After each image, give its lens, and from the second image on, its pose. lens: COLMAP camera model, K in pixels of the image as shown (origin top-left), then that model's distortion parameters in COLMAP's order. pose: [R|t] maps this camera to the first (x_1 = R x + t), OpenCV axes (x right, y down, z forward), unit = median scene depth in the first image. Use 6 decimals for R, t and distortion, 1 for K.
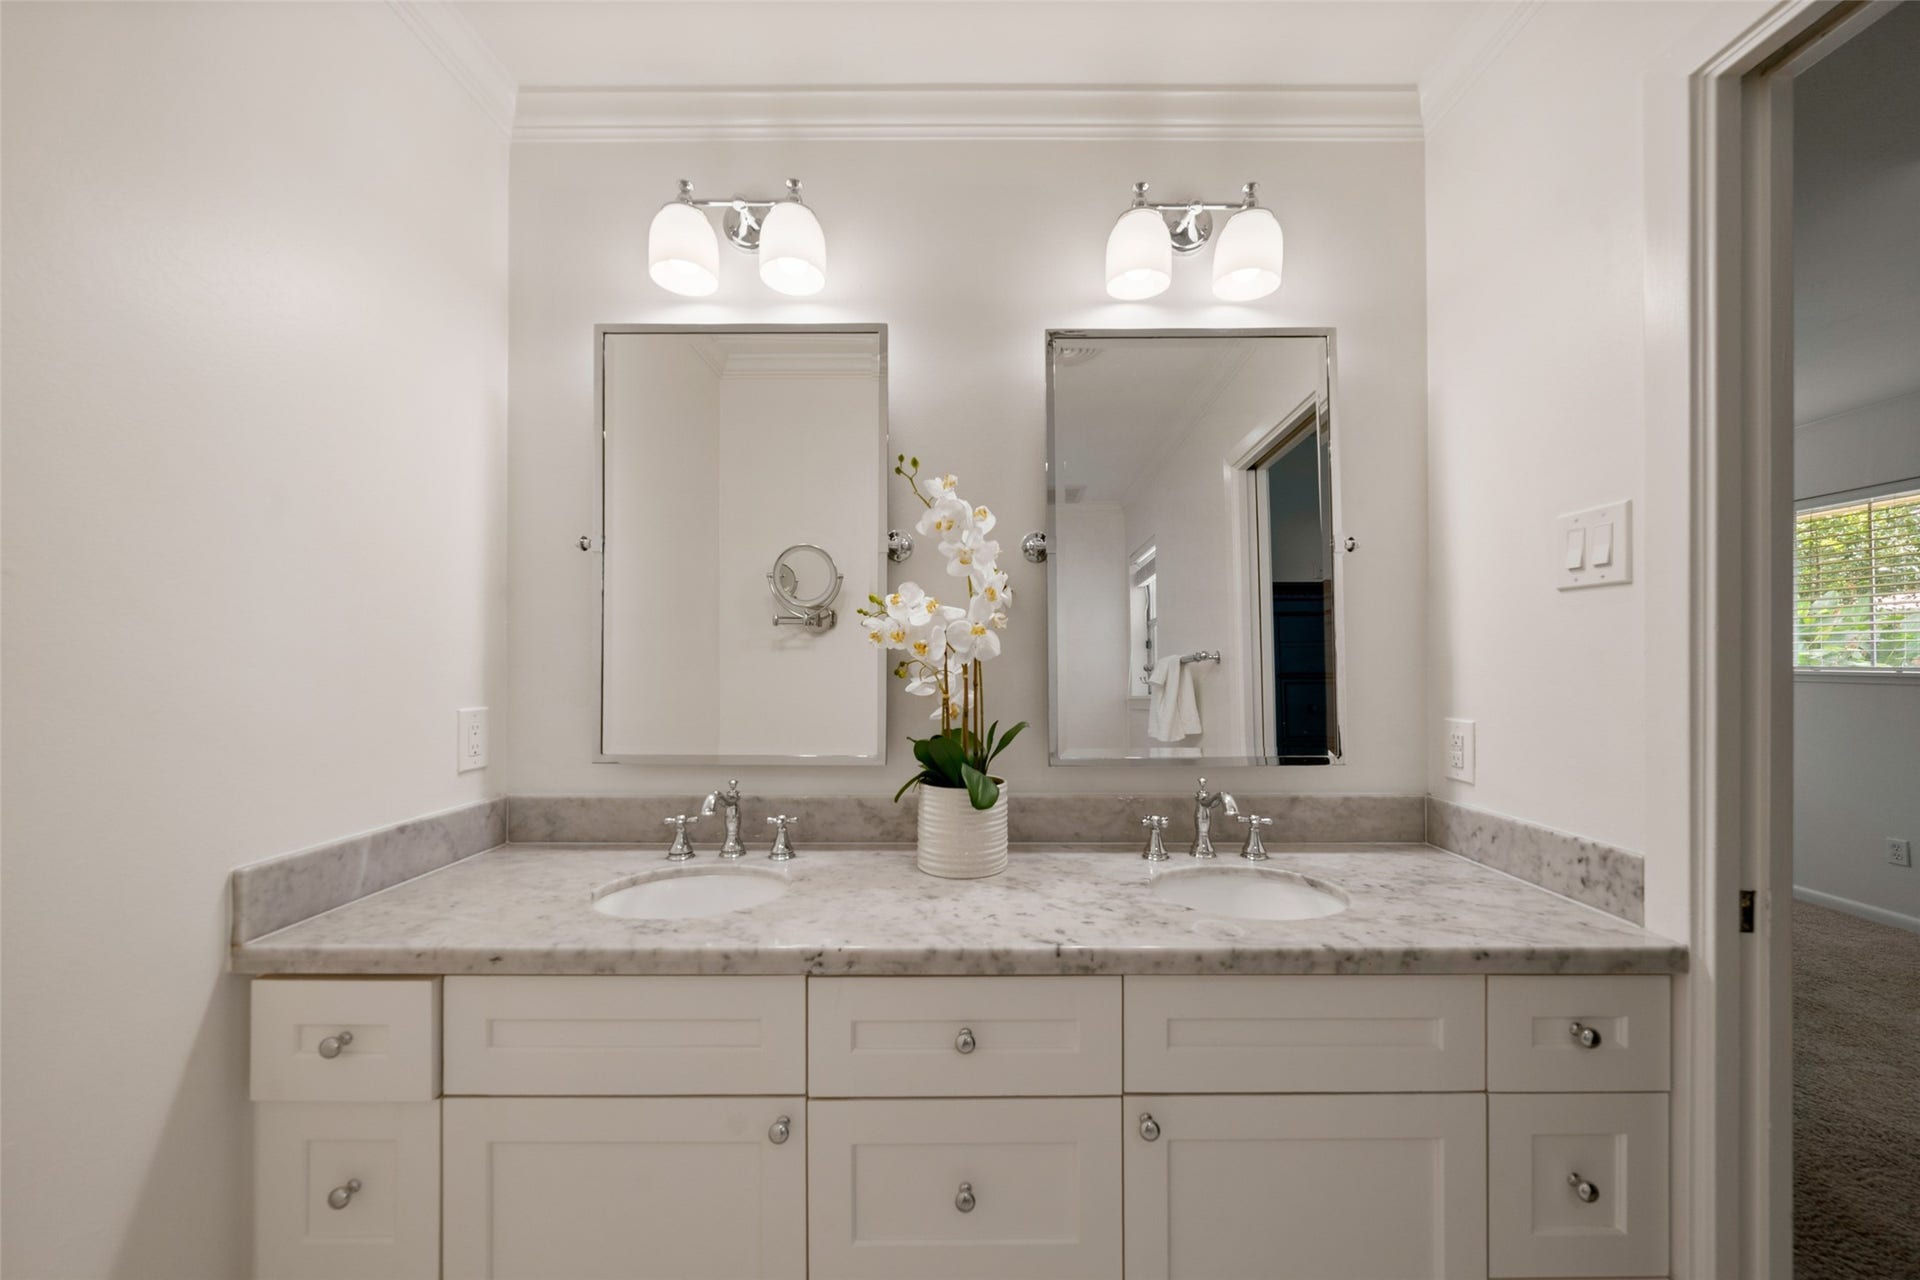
lens RADIAL K [[664.9, 0, 973.5], [0, 664.9, 652.0], [0, 0, 1]] dist [-0.003273, 0.000106]
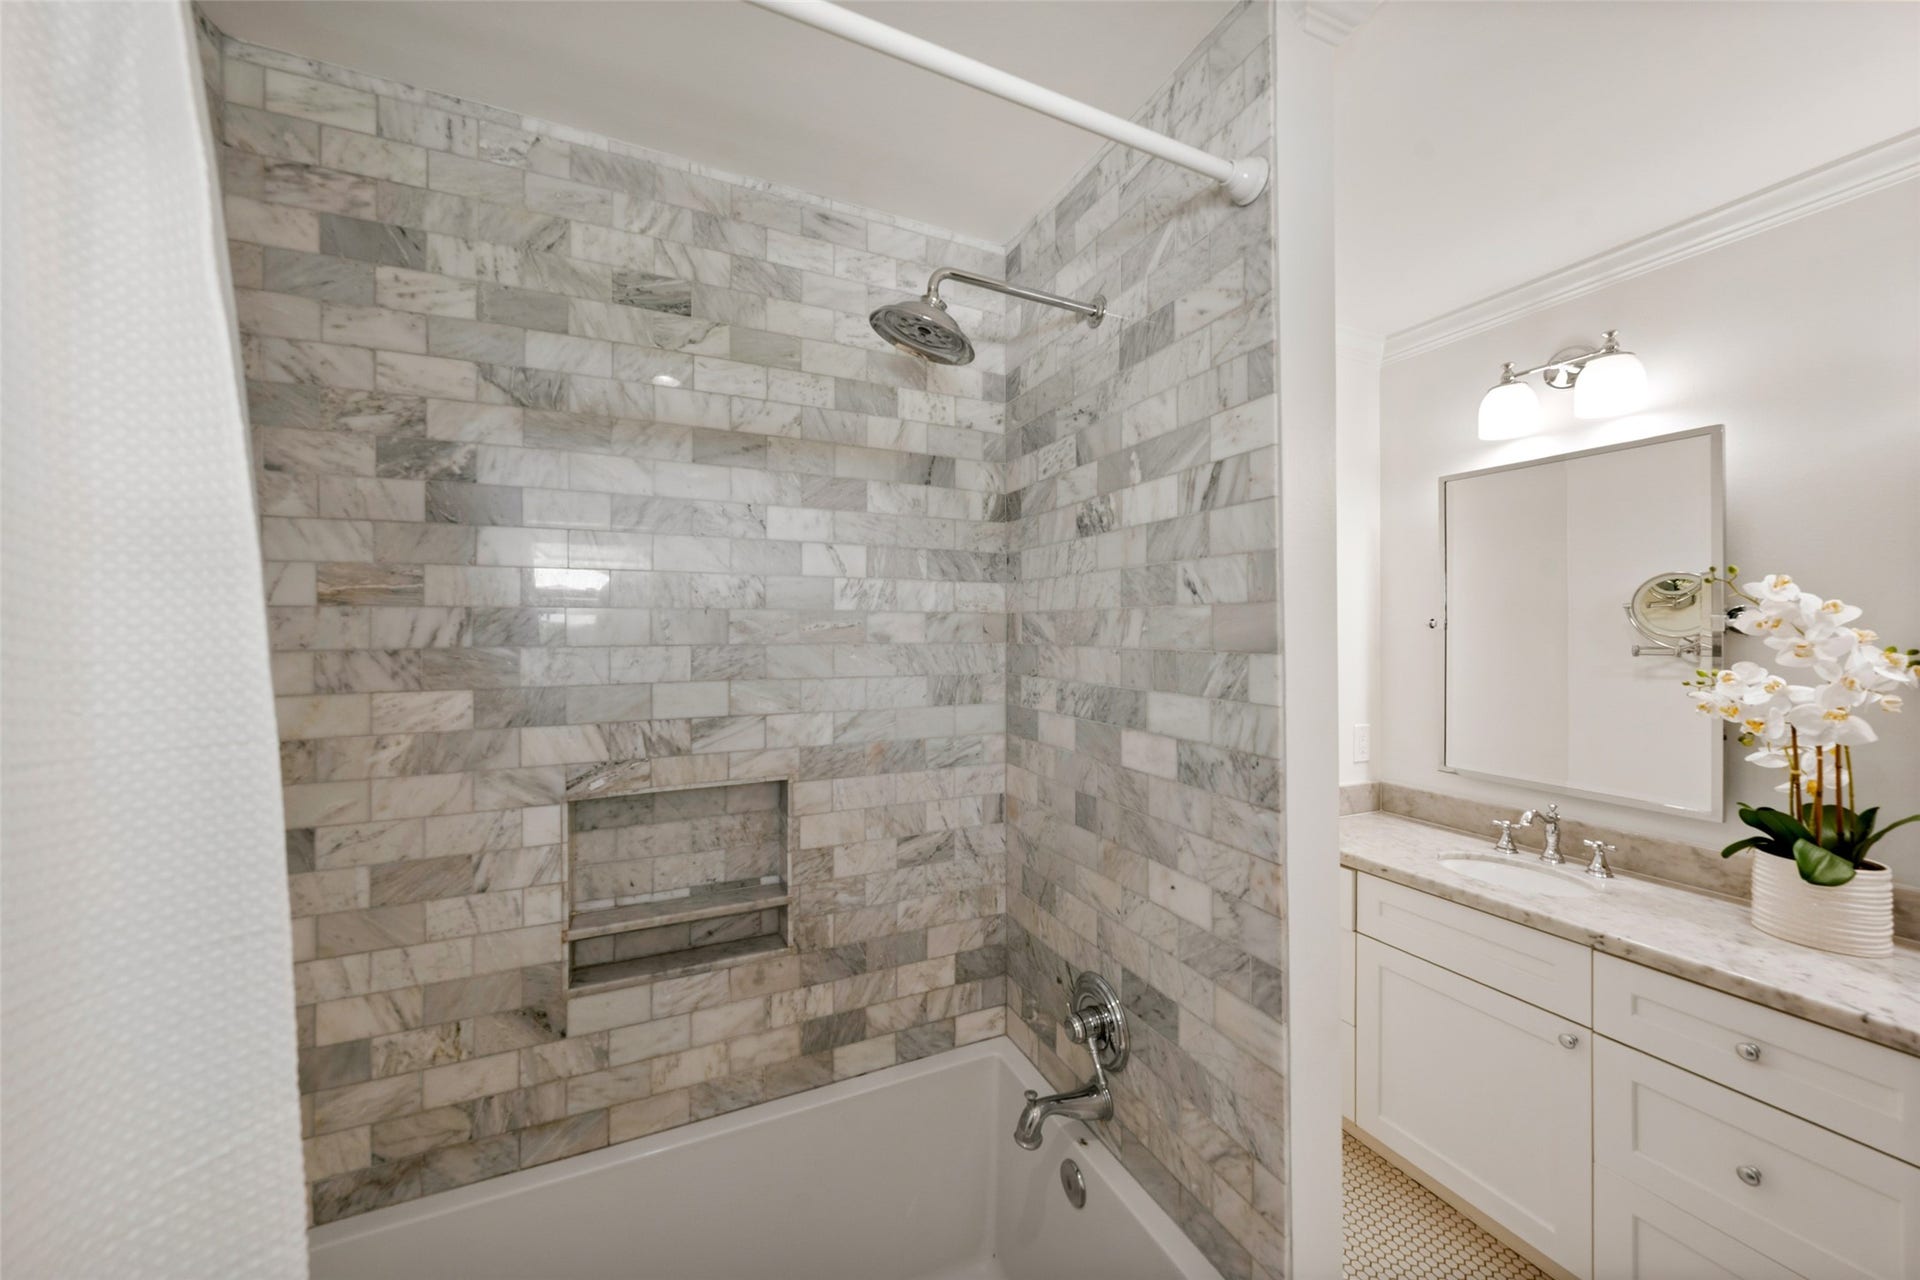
lens RADIAL K [[664.9, 0, 959.3], [0, 664.9, 633.9], [0, 0, 1]] dist [-0.003273, 0.000106]
pose [[0.412755, 0.000990, -0.910841, 0.376830], [0.006917, 0.999967, 0.004221, -0.171172], [0.910816, -0.008042, 0.412735, -0.657528]]
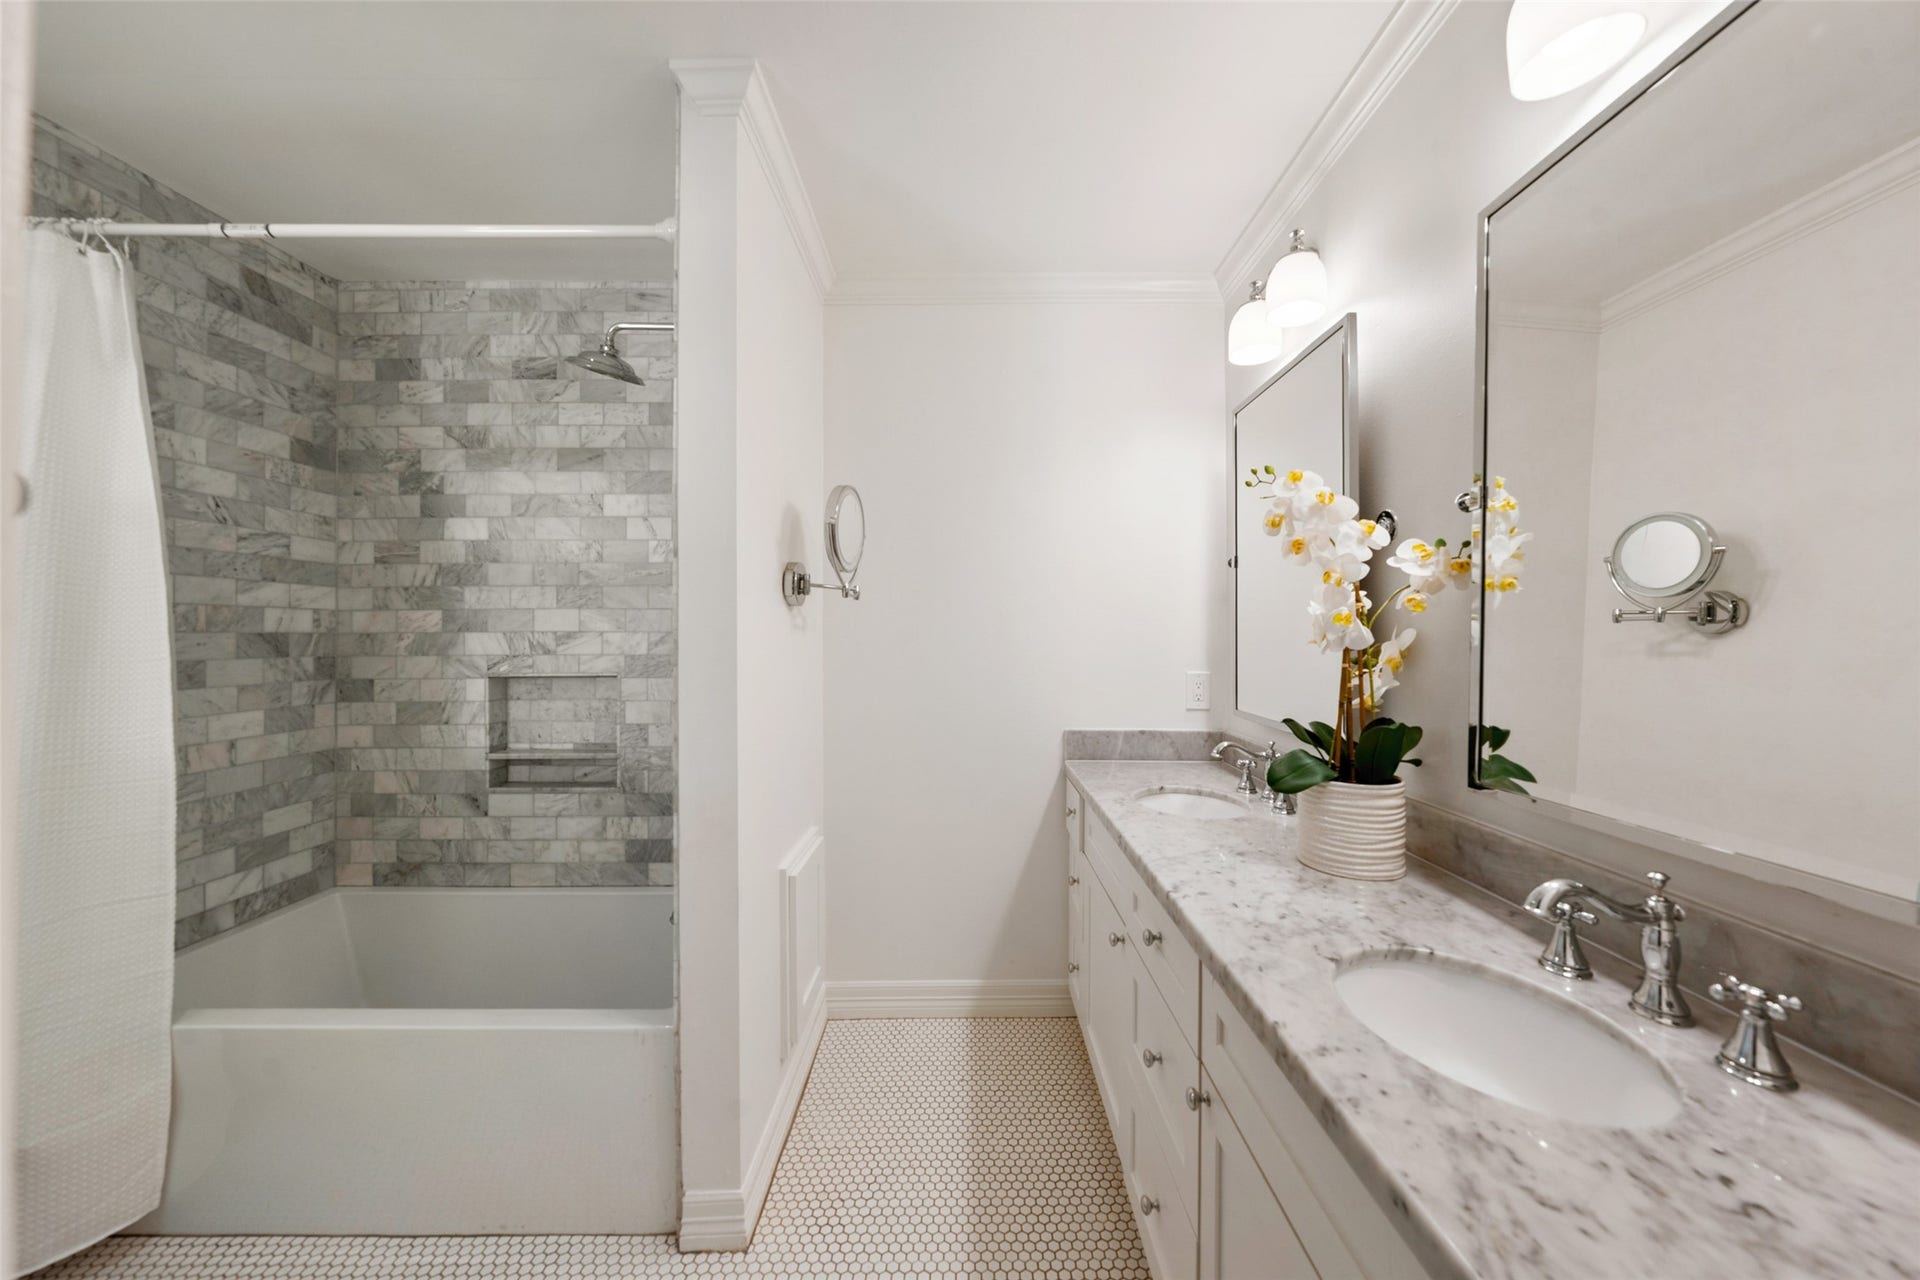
lens RADIAL K [[664.9, 0, 973.3], [0, 664.9, 634.1], [0, 0, 1]] dist [-0.003273, 0.000106]
pose [[0.013824, 0.000900, -0.999904, 0.952663], [0.008628, 0.999962, 0.001019, -0.016619], [0.999867, -0.008642, 0.013816, 0.460254]]
